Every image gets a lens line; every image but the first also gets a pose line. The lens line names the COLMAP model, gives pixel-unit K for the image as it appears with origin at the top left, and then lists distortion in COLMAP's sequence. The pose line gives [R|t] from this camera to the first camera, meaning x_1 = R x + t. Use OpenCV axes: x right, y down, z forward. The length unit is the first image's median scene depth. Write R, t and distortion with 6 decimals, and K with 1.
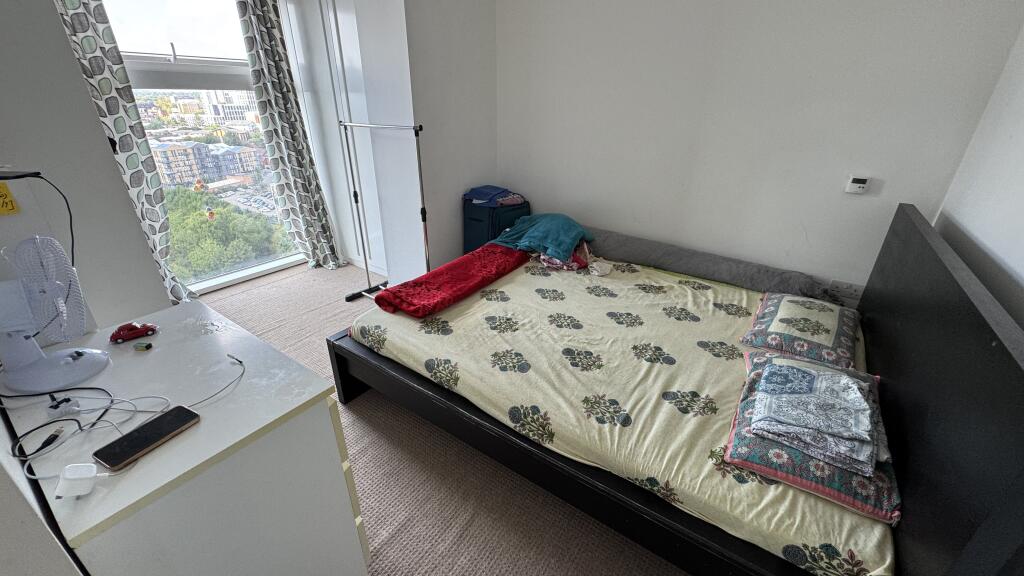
lens RADIAL K [[409.3, 0, 514.8], [0, 409.3, 286.9], [0, 0, 1]] dist [-0.010672, 0.000894]
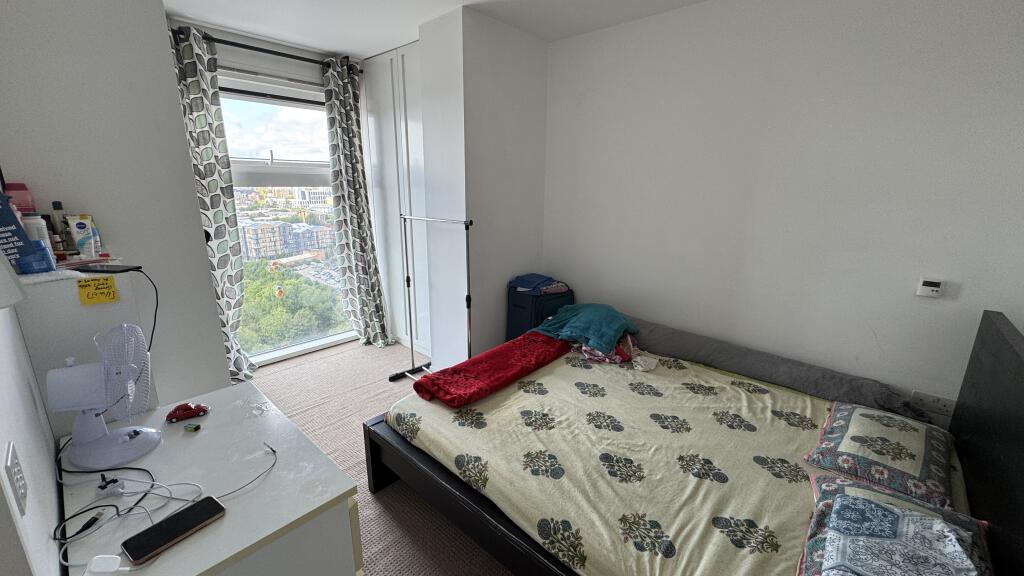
lens RADIAL K [[409.3, 0, 512.7], [0, 409.3, 285.8], [0, 0, 1]] dist [-0.010672, 0.000894]
pose [[0.991719, 0.028511, -0.125221, 0.021757], [-0.051868, 0.980906, -0.187440, -0.035571], [0.117486, 0.192383, 0.974262, -0.005141]]
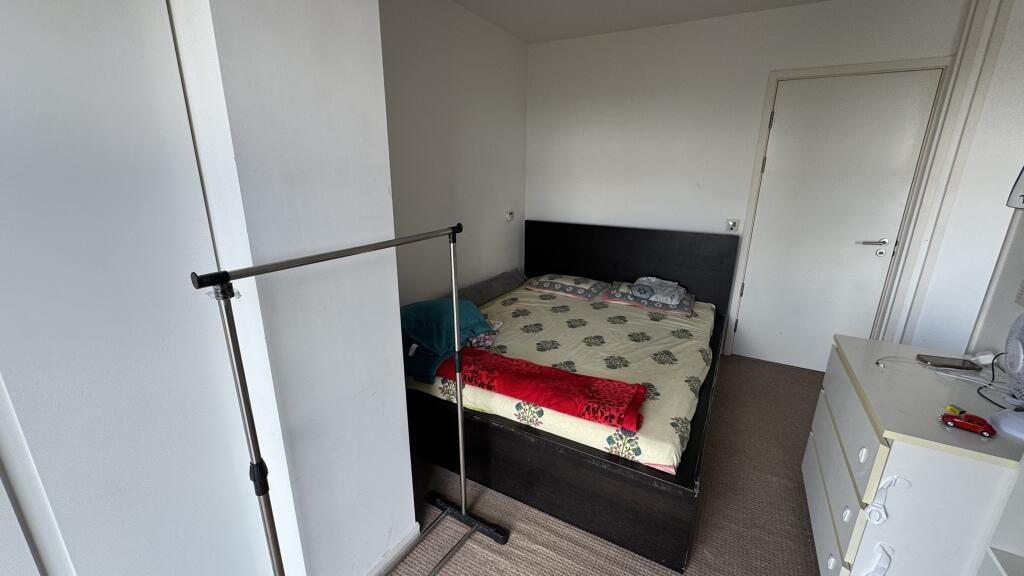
lens RADIAL K [[409.3, 0, 512.6], [0, 409.3, 287.0], [0, 0, 1]] dist [-0.010672, 0.000894]
pose [[-0.093925, -0.293122, 0.951450, -1.021690], [0.411867, 0.858621, 0.305182, -0.555505], [-0.906391, 0.420535, 0.040082, 1.112097]]
